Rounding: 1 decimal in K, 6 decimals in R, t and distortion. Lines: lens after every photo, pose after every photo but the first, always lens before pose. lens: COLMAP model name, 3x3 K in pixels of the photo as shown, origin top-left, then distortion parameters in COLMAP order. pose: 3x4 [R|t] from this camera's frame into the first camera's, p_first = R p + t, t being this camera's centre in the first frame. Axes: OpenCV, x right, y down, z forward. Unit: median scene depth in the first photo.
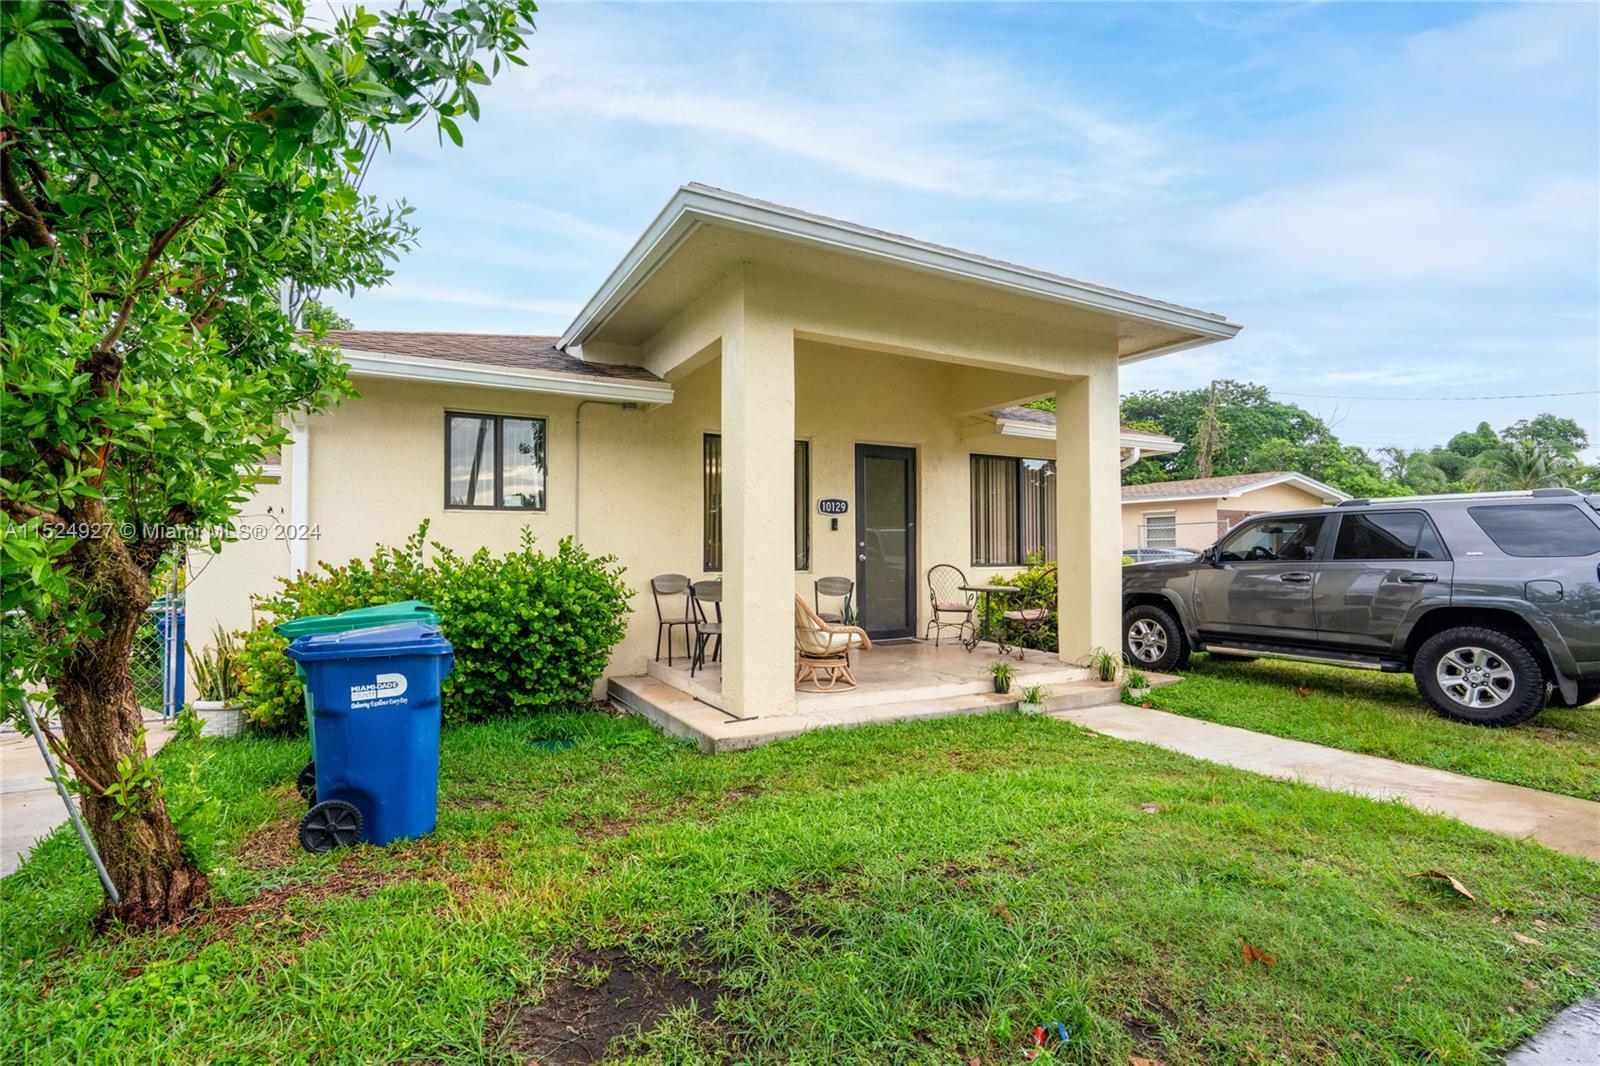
lens RADIAL K [[739.0, 0, 802.0], [0, 739.0, 537.8], [0, 0, 1]] dist [-0.010702, 0.003540]
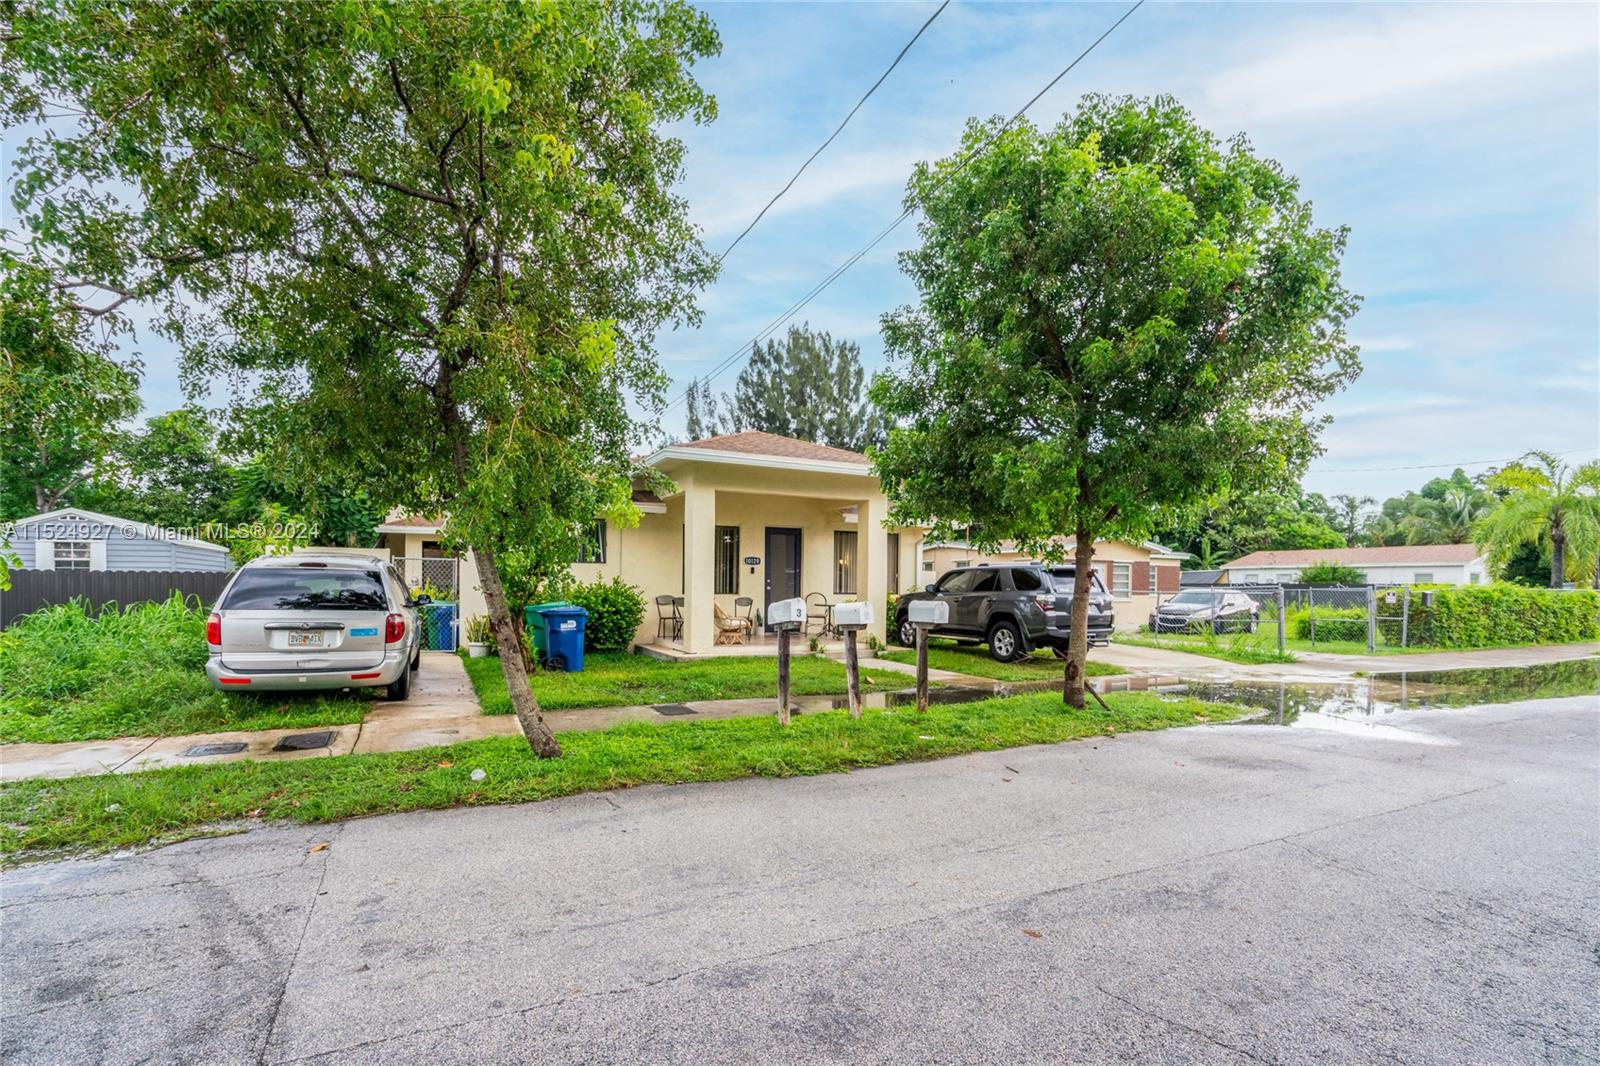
lens RADIAL K [[739.0, 0, 779.7], [0, 739.0, 621.4], [0, 0, 1]] dist [-0.010702, 0.003540]
pose [[0.998436, 0.014823, -0.053904, 0.283685], [-0.011084, 0.997554, 0.069018, -0.025164], [0.054796, -0.068312, 0.996158, -1.160003]]
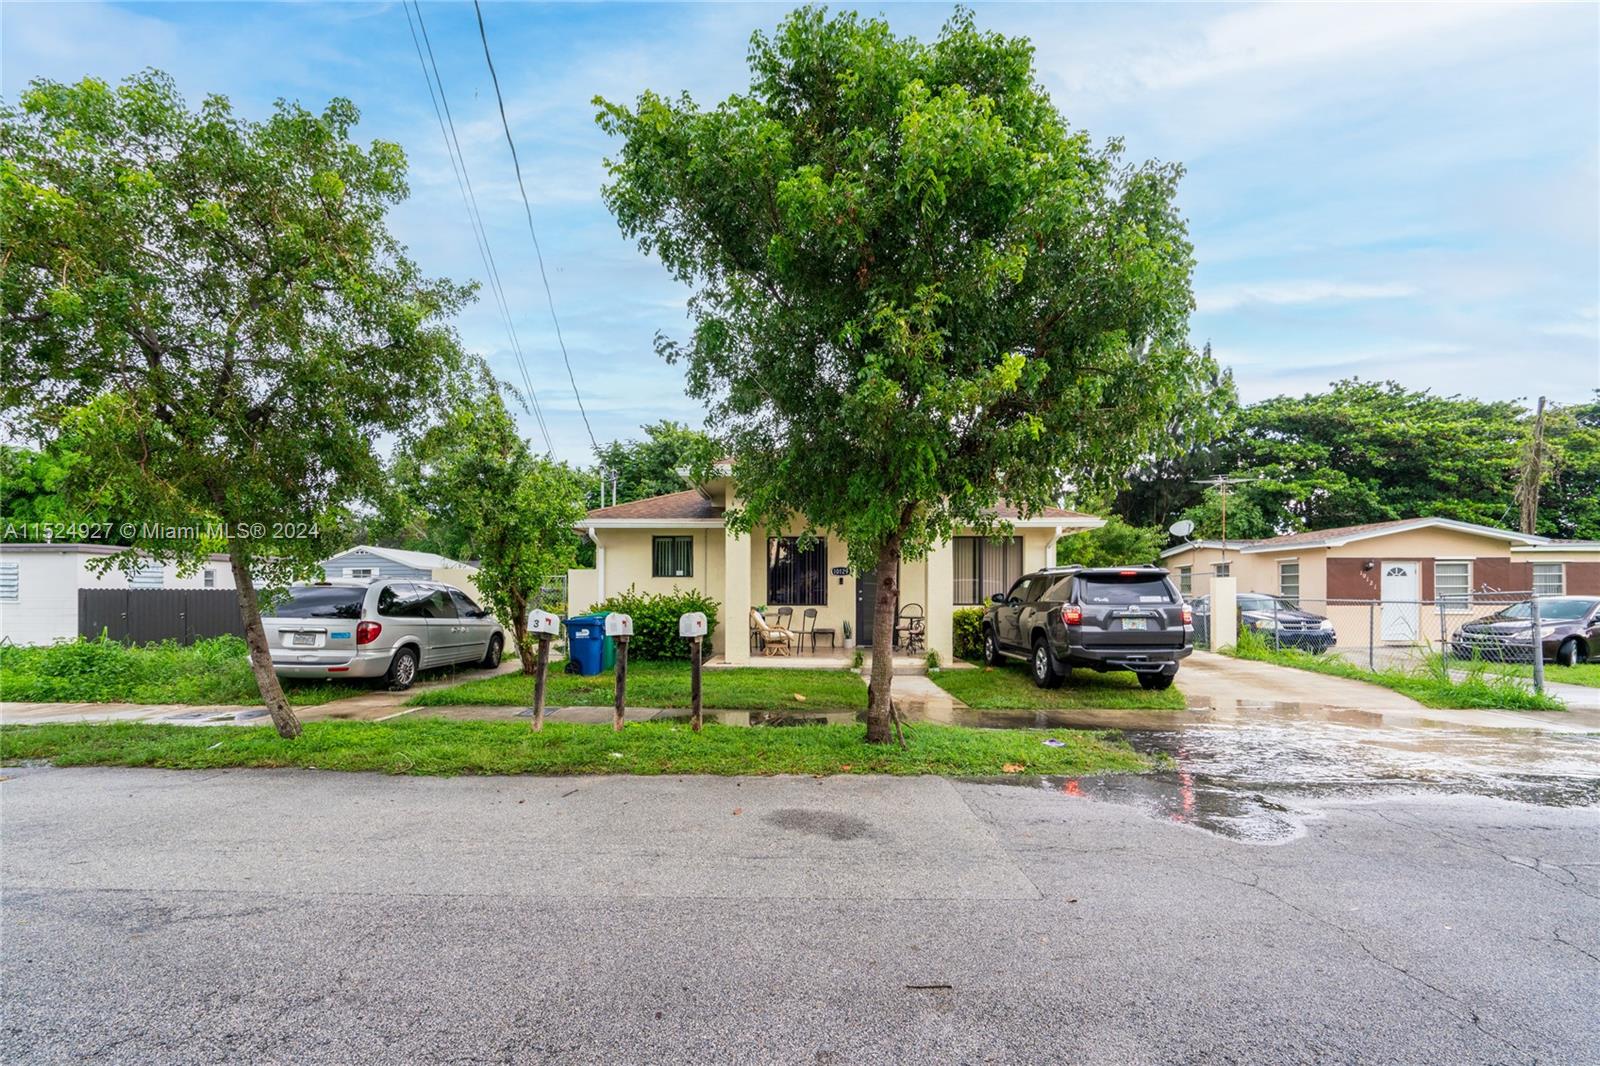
lens RADIAL K [[739.0, 0, 783.3], [0, 739.0, 594.1], [0, 0, 1]] dist [-0.010702, 0.003540]
pose [[0.857166, 0.002204, -0.515036, 1.137025], [0.007531, 0.999830, 0.016812, -0.022959], [0.514986, -0.018290, 0.857004, -0.853040]]
